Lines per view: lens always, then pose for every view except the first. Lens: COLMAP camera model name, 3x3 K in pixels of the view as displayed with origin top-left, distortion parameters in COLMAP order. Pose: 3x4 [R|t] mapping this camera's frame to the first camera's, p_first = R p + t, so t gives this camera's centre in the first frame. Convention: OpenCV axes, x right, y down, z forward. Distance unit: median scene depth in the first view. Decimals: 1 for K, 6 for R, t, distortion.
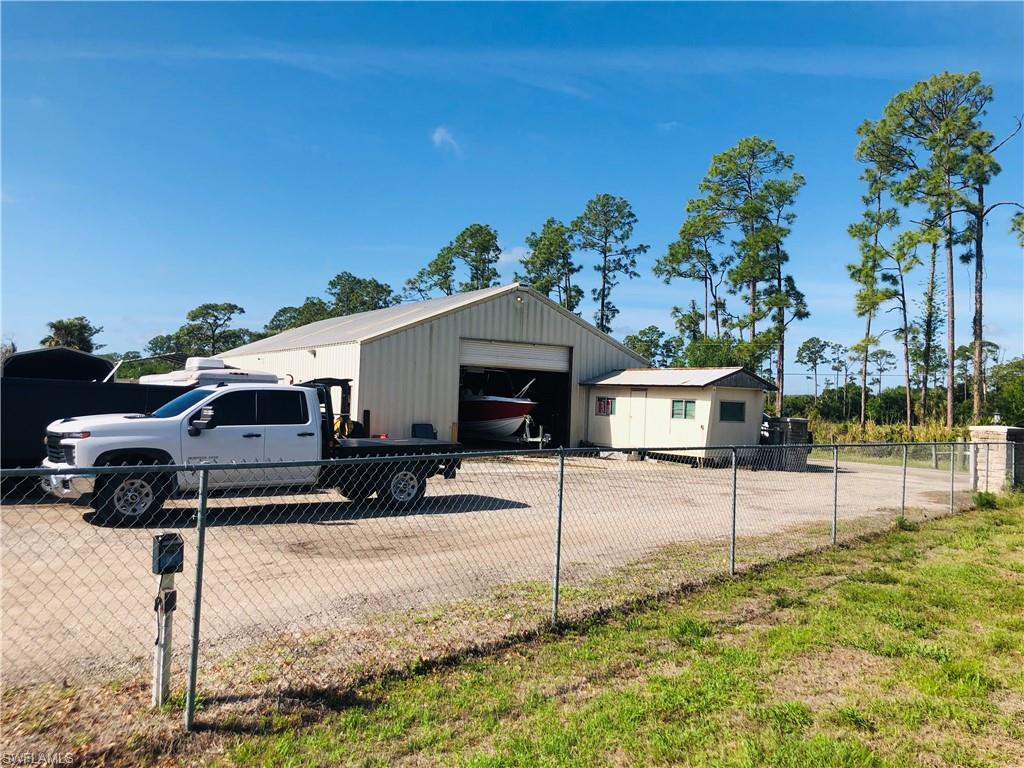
lens RADIAL K [[848.5, 0, 486.7], [0, 848.5, 341.9], [0, 0, 1]] dist [0.144703, -0.318190]
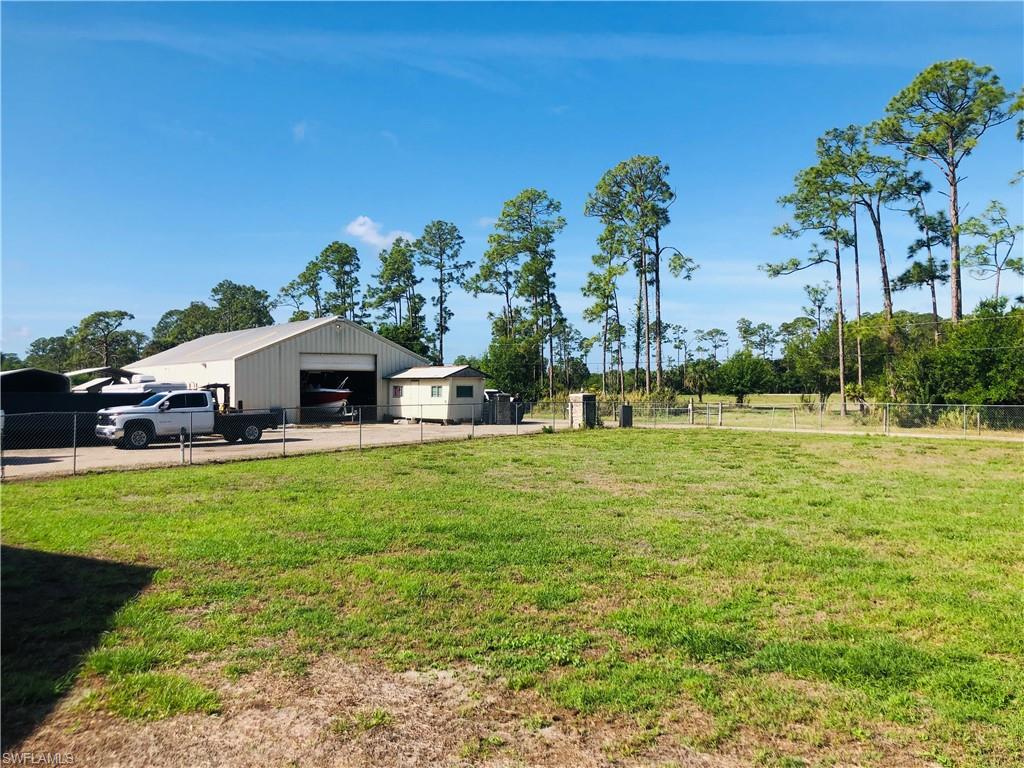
lens RADIAL K [[820.8, 0, 505.6], [0, 820.8, 373.6], [0, 0, 1]] dist [-0.010678, -0.009300]
pose [[0.986972, -0.039920, 0.155860, 0.065984], [0.031317, 0.997867, 0.057270, -0.025798], [-0.157814, -0.051643, 0.986118, -0.352870]]
